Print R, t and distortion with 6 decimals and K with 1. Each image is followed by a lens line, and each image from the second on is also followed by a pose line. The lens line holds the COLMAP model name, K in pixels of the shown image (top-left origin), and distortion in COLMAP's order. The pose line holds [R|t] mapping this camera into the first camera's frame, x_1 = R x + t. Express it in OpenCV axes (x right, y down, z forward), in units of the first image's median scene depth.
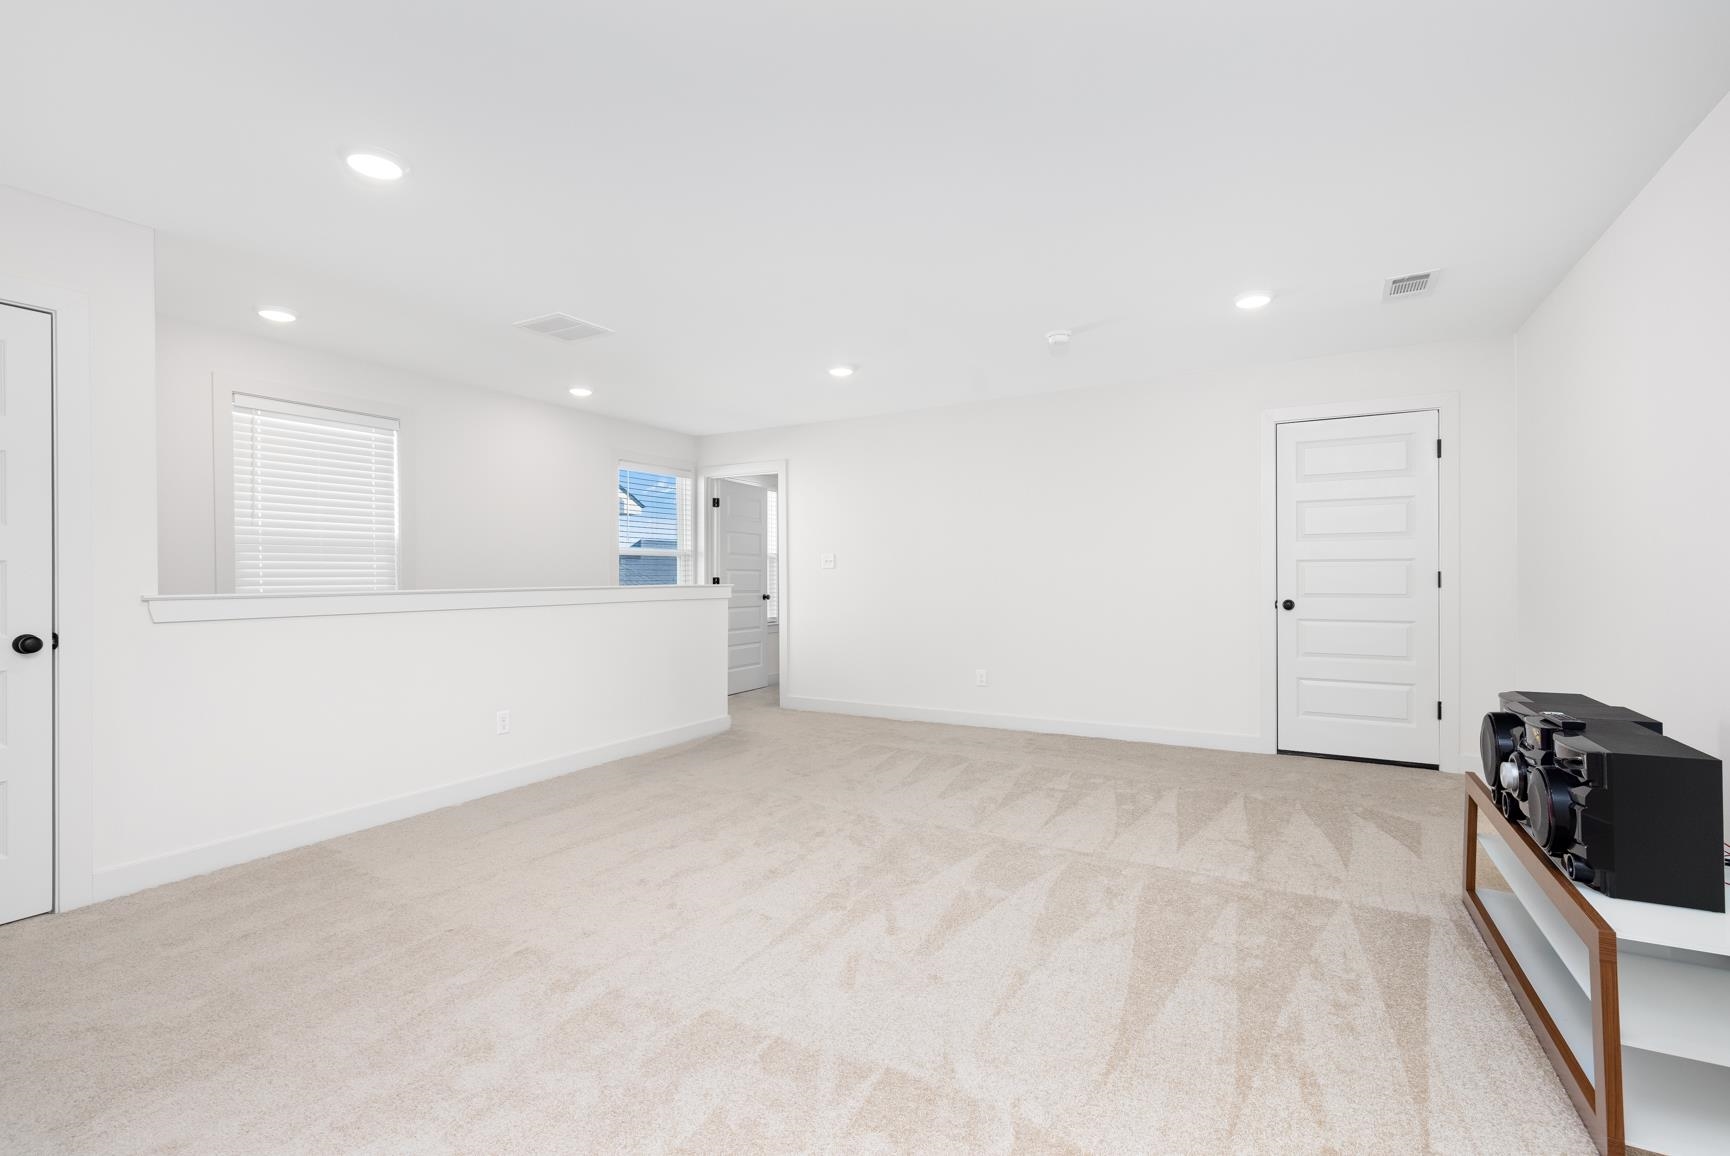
lens RADIAL K [[803.8, 0, 846.6], [0, 803.8, 573.5], [0, 0, 1]] dist [-0.002351, -0.000694]
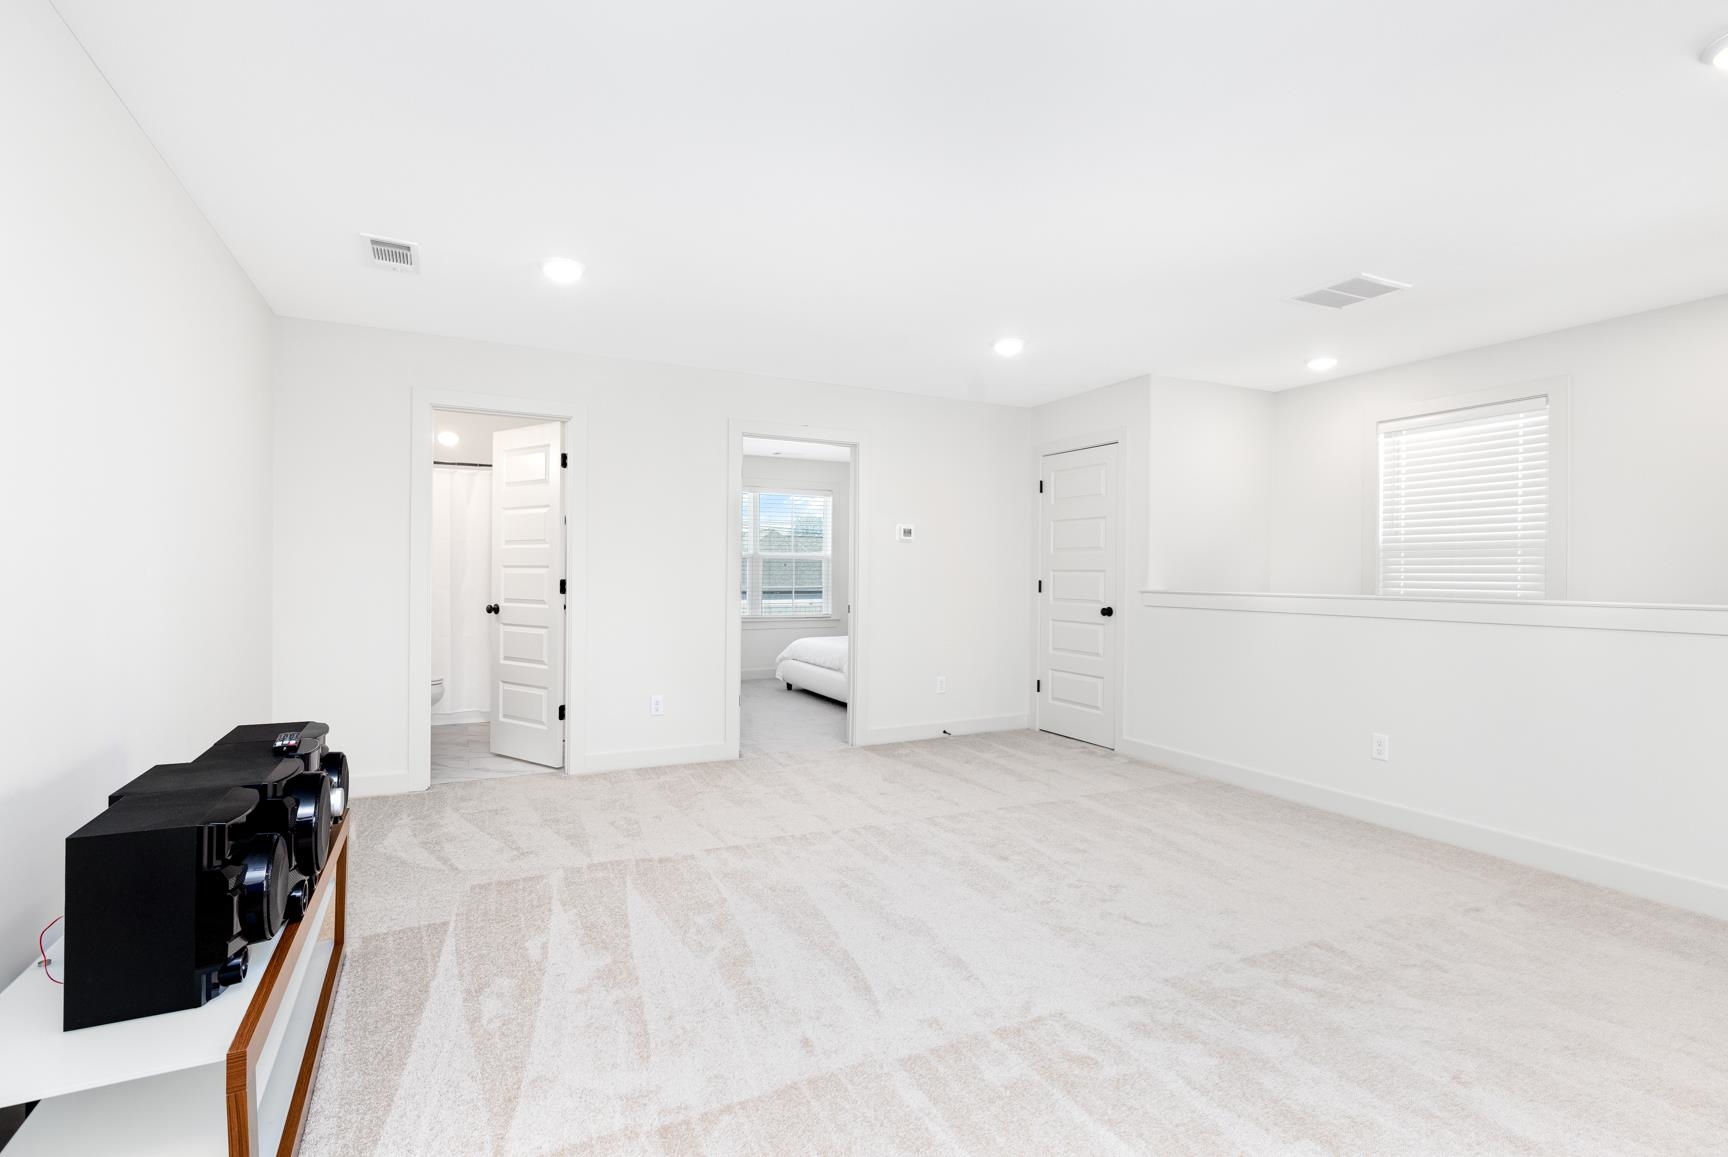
lens RADIAL K [[802.9, 0, 845.6], [0, 802.9, 574.0], [0, 0, 1]] dist [-0.002351, -0.000694]
pose [[-0.574187, -0.000098, -0.818724, 0.625713], [-0.004762, 0.999983, 0.003220, -0.004058], [0.818710, 0.005747, -0.574178, 1.002534]]
